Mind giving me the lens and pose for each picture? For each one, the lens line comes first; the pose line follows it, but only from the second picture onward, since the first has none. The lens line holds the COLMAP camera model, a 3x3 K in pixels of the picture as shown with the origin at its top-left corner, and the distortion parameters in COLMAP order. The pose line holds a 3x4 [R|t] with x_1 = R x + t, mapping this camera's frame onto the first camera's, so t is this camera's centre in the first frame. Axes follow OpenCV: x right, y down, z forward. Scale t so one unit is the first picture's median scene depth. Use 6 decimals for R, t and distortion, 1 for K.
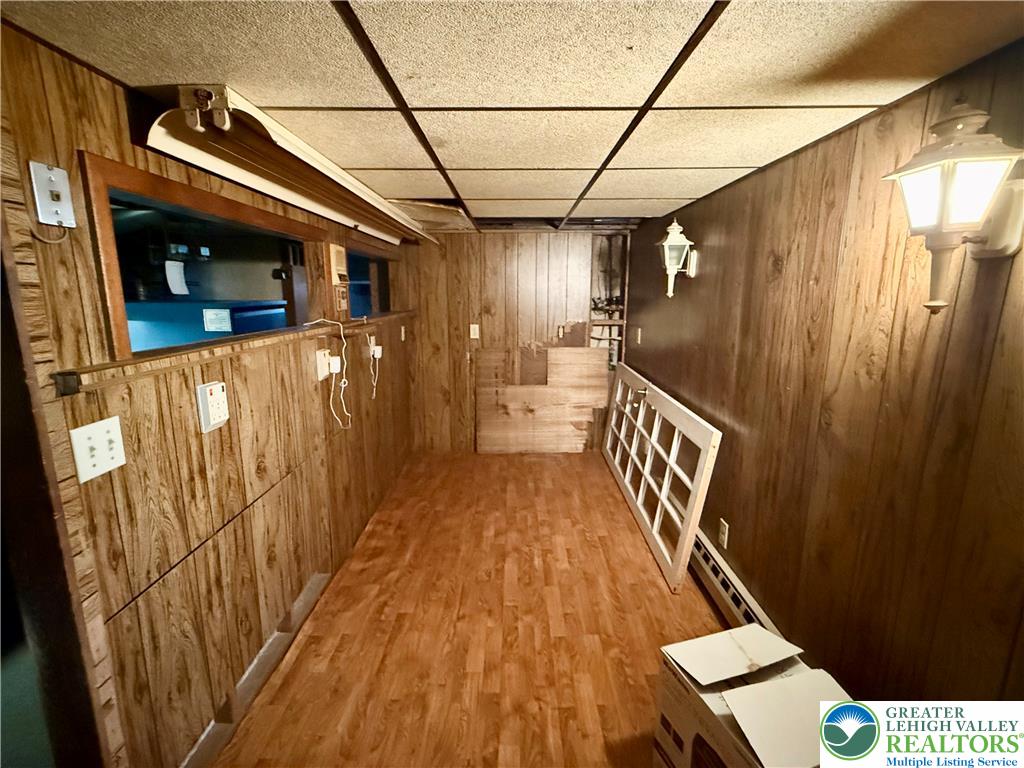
lens RADIAL K [[475.6, 0, 513.2], [0, 475.6, 385.3], [0, 0, 1]] dist [-0.000167, -0.000118]
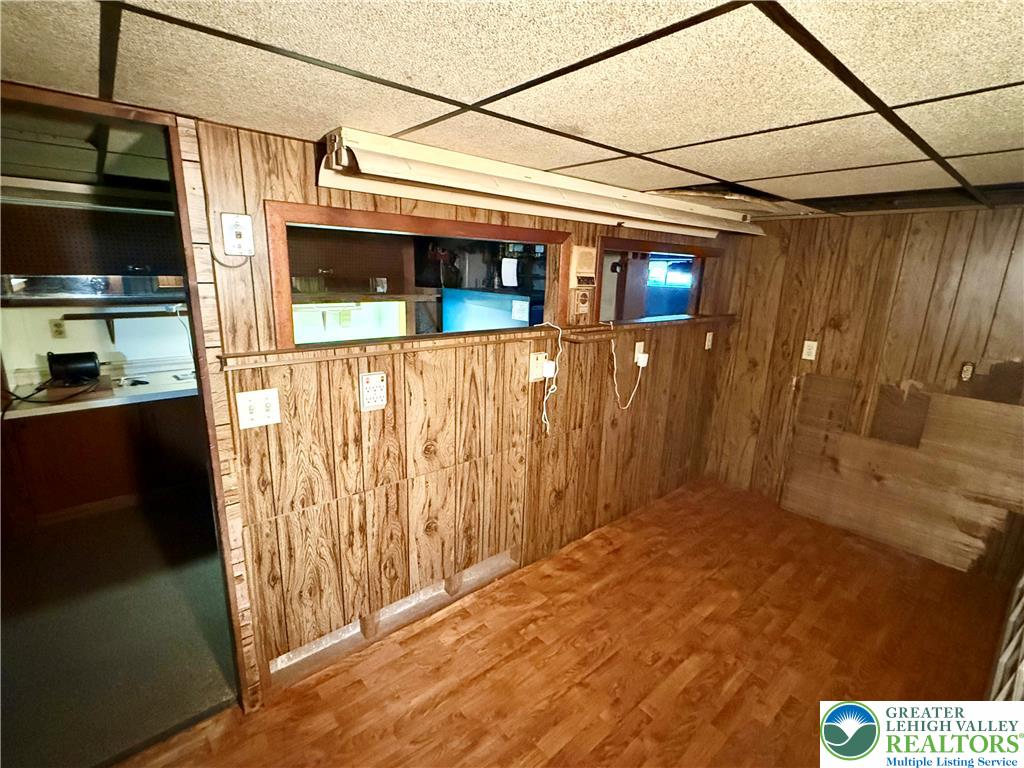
lens RADIAL K [[475.6, 0, 514.4], [0, 475.6, 384.6], [0, 0, 1]] dist [-0.000167, -0.000118]
pose [[0.647986, 0.201667, -0.734469, 0.405879], [-0.177537, 0.977740, 0.111830, -0.142516], [0.740672, 0.057931, 0.669365, 0.366591]]
